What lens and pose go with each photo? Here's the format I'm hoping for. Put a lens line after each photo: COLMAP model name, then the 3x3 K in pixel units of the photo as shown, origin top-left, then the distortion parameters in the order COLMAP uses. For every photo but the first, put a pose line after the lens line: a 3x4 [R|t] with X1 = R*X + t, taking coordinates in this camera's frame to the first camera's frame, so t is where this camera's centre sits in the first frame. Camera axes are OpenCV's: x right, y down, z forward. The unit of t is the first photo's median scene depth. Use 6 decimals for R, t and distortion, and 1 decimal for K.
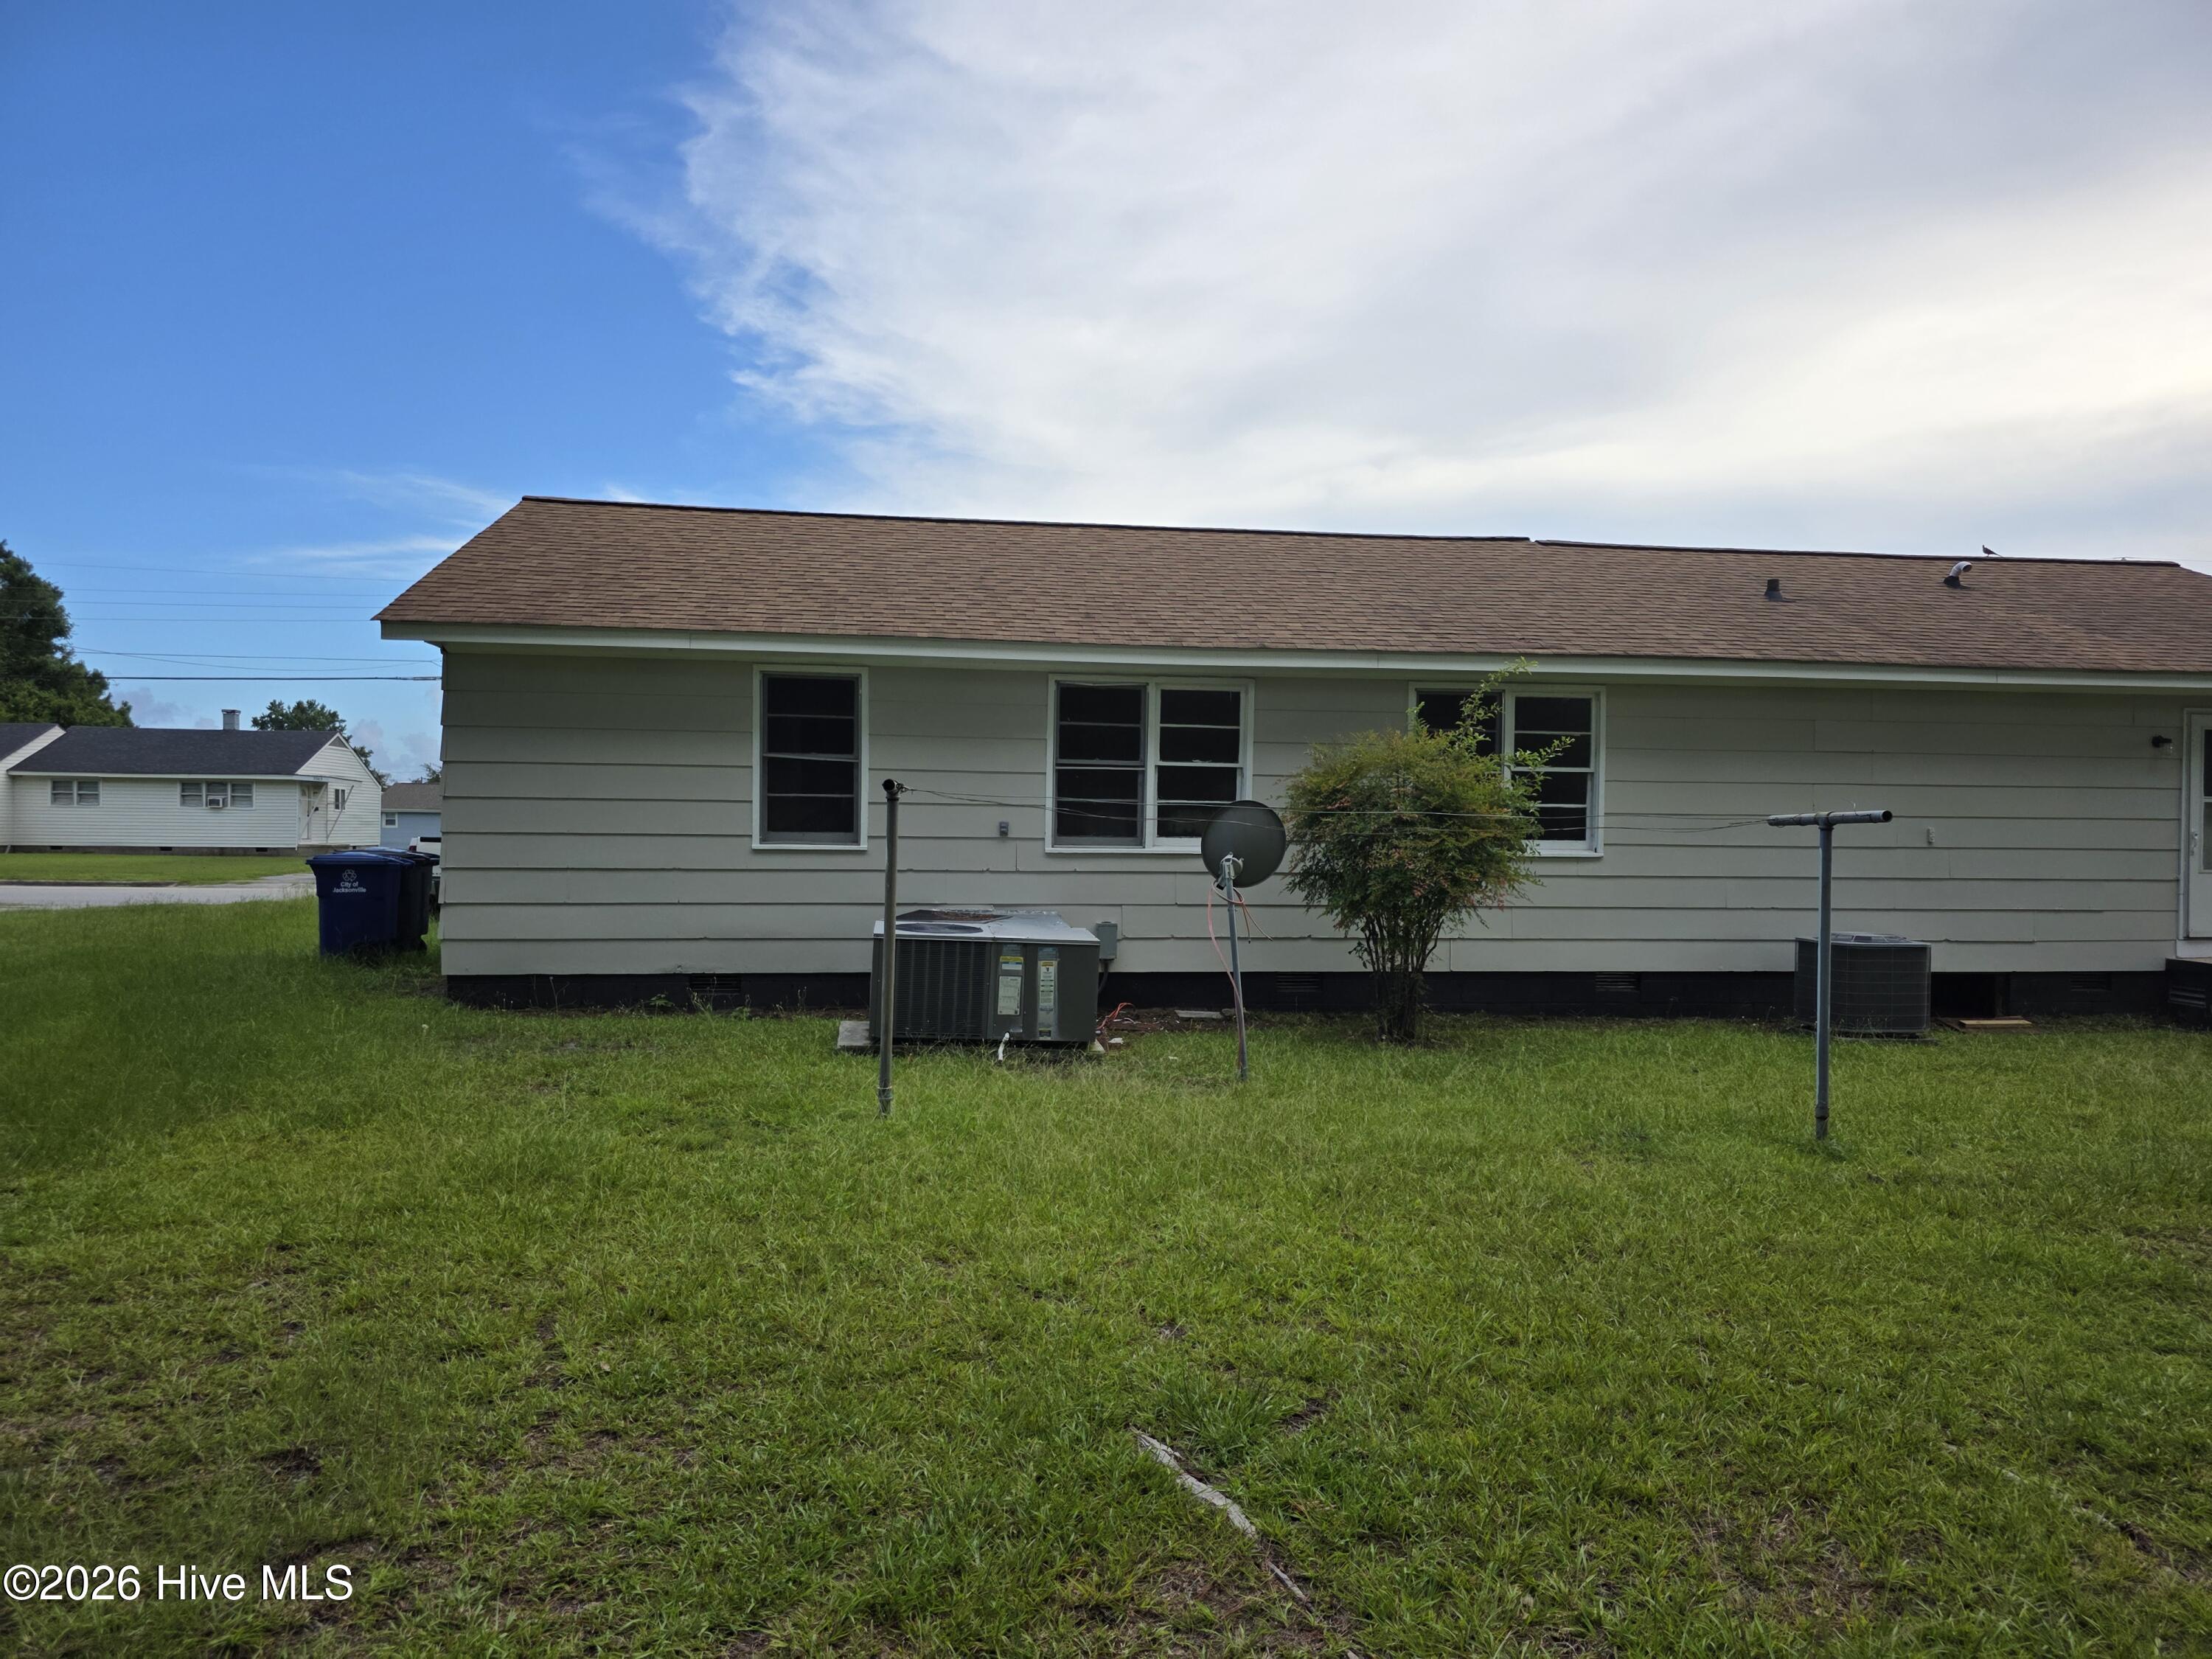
lens RADIAL K [[1472.8, 0, 1106.0], [0, 1472.8, 829.5], [0, 0, 1]] dist [0.006544, 0.001534]
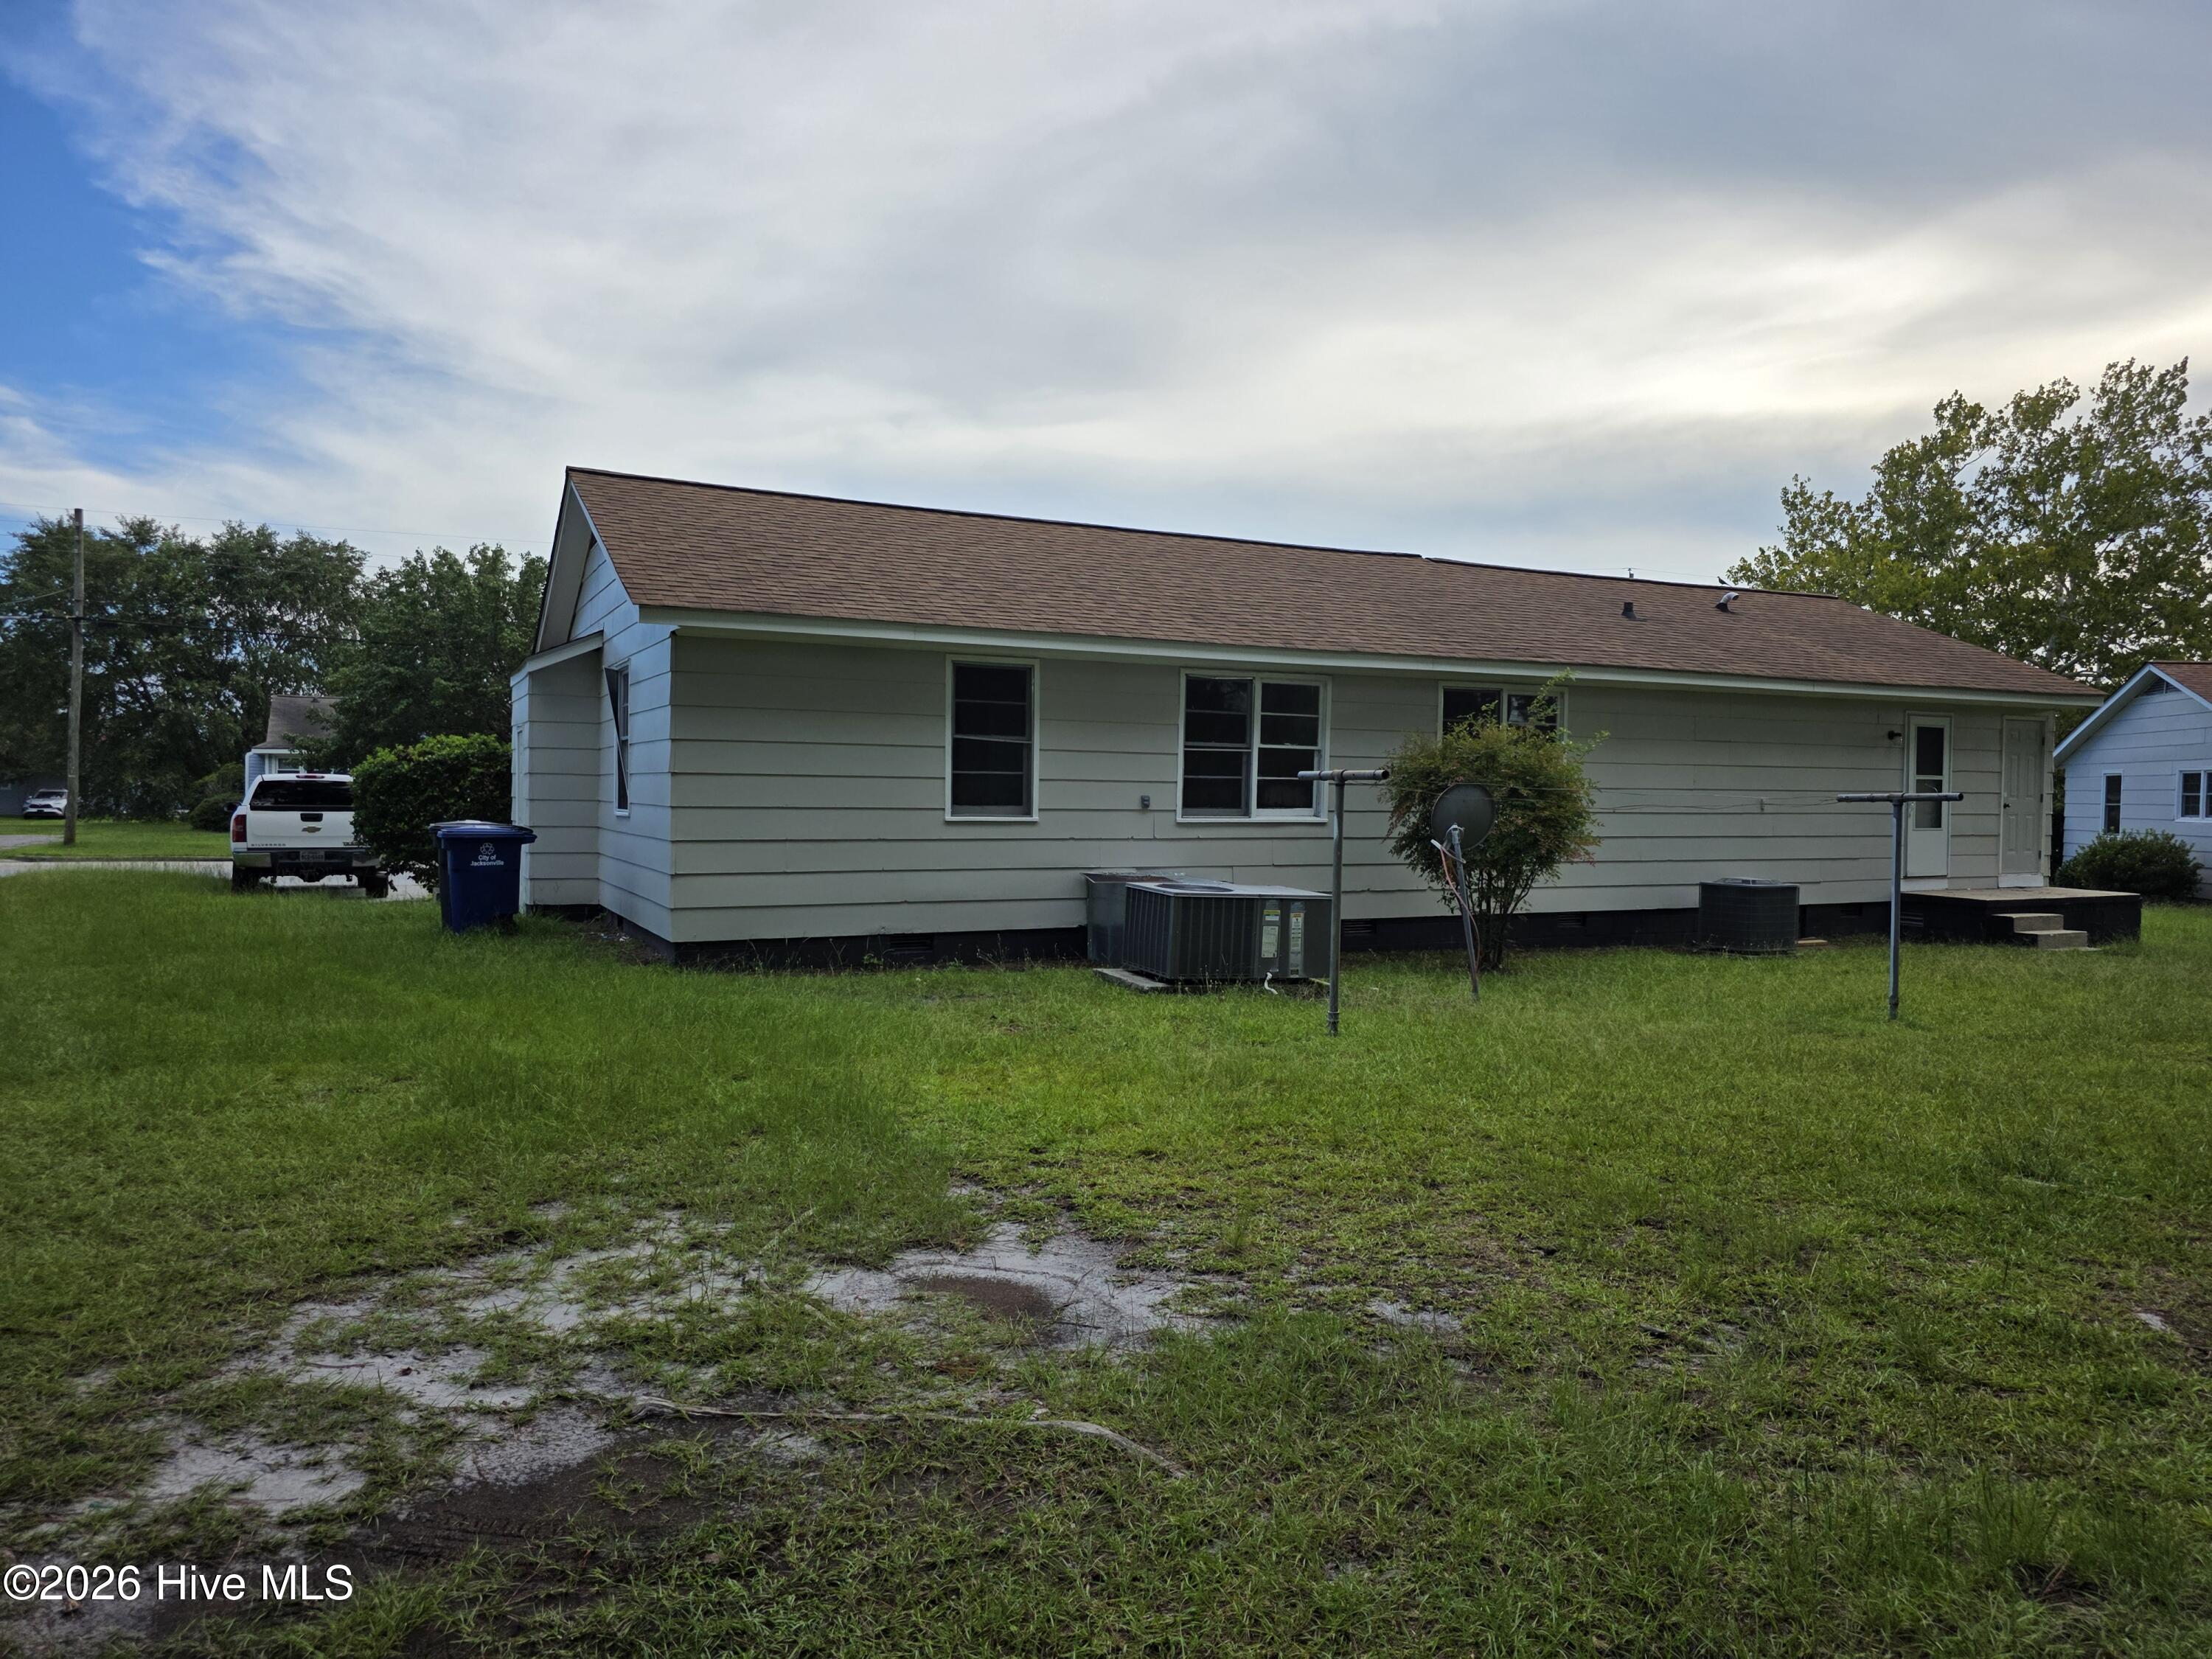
lens RADIAL K [[1472.8, 0, 1106.0], [0, 1472.8, 829.5], [0, 0, 1]] dist [0.006544, 0.001534]
pose [[0.949555, -0.009134, 0.313466, -0.466122], [0.000873, 0.999649, 0.026483, -0.009678], [-0.313598, -0.024873, 0.949230, -0.086884]]
